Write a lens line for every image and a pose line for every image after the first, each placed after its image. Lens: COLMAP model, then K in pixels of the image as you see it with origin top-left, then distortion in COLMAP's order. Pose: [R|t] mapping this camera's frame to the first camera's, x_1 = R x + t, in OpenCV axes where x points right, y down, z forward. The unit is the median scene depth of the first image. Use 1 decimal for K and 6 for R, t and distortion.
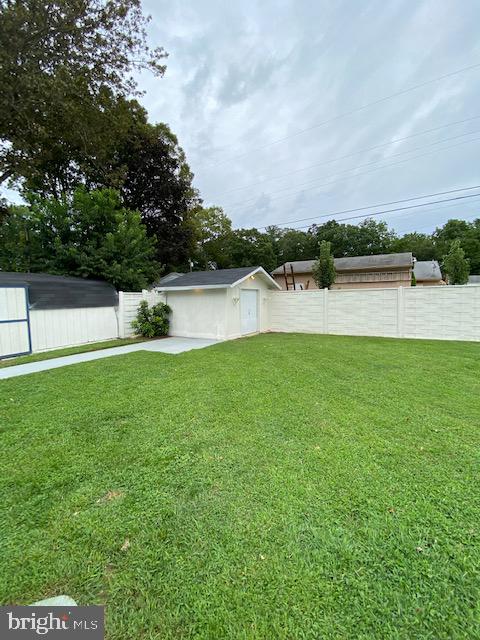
lens RADIAL K [[260.3, 0, 240.1], [0, 260.3, 315.5], [0, 0, 1]] dist [0.033433, -0.027369]
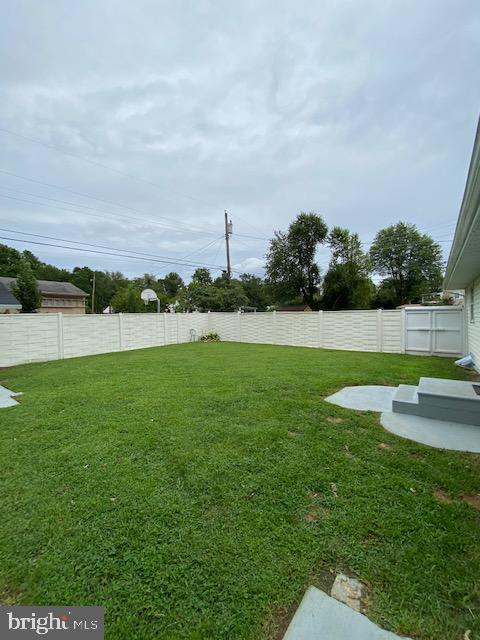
lens RADIAL K [[260.3, 0, 240.1], [0, 260.3, 315.5], [0, 0, 1]] dist [0.033433, -0.027369]
pose [[0.112761, 0.014615, 0.993515, -0.572426], [0.085120, 0.996074, -0.024314, -0.010524], [-0.989969, 0.087310, 0.111074, 0.215819]]
